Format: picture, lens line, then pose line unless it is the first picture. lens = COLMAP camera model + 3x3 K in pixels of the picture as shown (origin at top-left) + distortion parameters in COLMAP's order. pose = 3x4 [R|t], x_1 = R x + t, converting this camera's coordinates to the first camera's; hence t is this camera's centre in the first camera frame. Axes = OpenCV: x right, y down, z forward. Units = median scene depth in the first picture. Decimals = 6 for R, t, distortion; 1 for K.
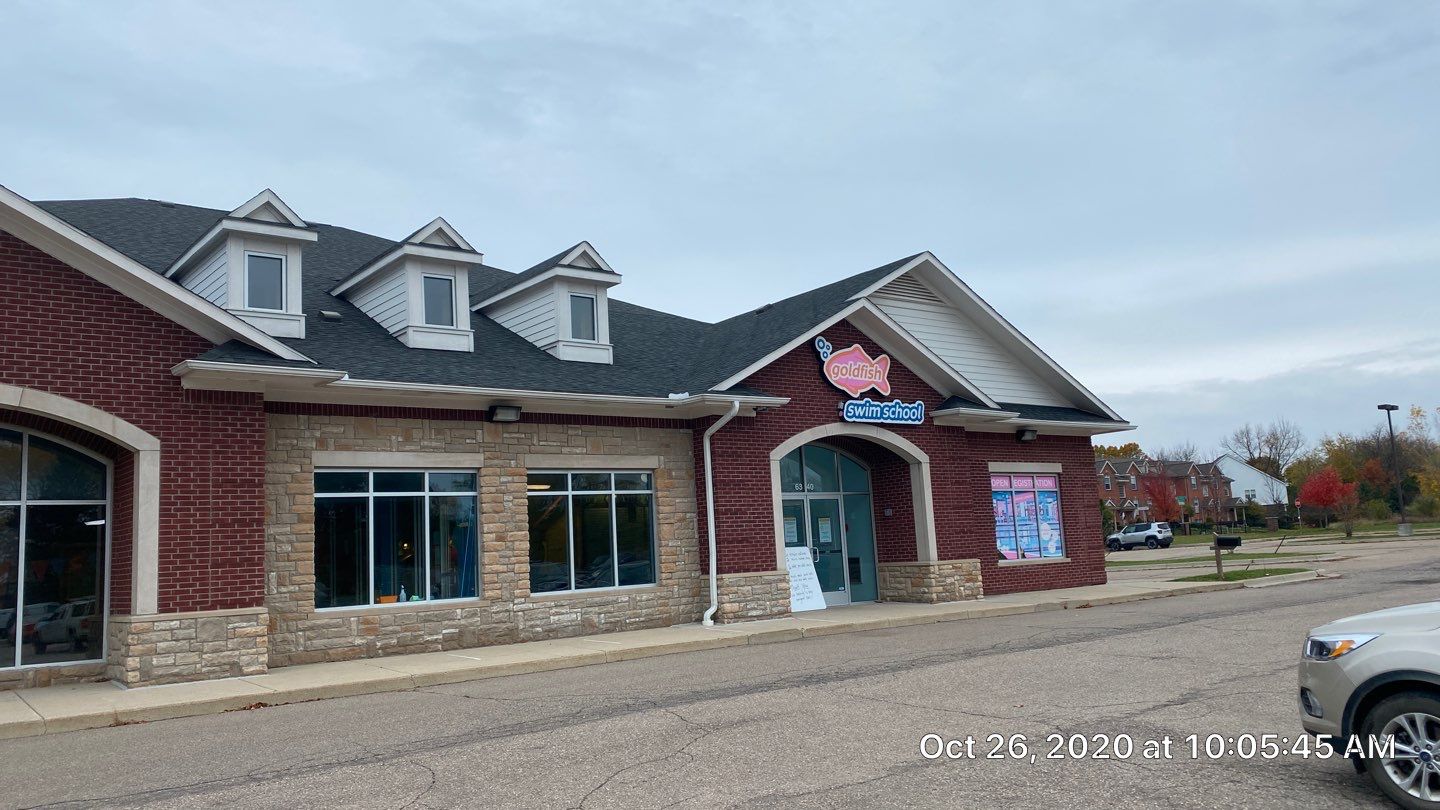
lens RADIAL K [[1102.9, 0, 720.0], [0, 1102.9, 405.0], [0, 0, 1]] dist [0.169788, -0.242680]
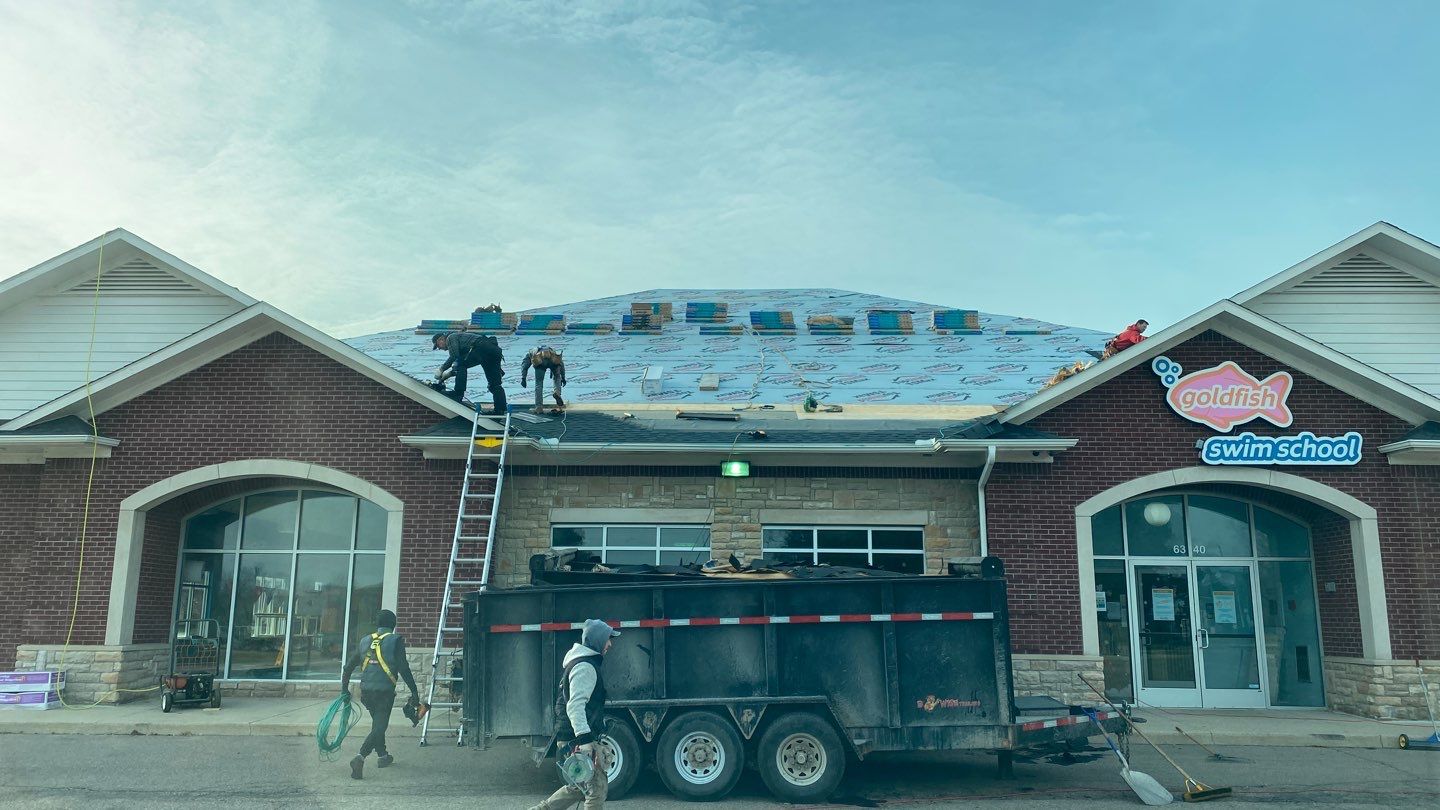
lens RADIAL K [[1102.9, 0, 720.0], [0, 1102.9, 405.0], [0, 0, 1]] dist [0.169788, -0.242680]
pose [[0.771033, -0.058005, -0.634148, 0.350106], [0.038708, 0.998270, -0.044246, -0.004658], [0.635618, 0.009568, 0.771945, 0.189592]]
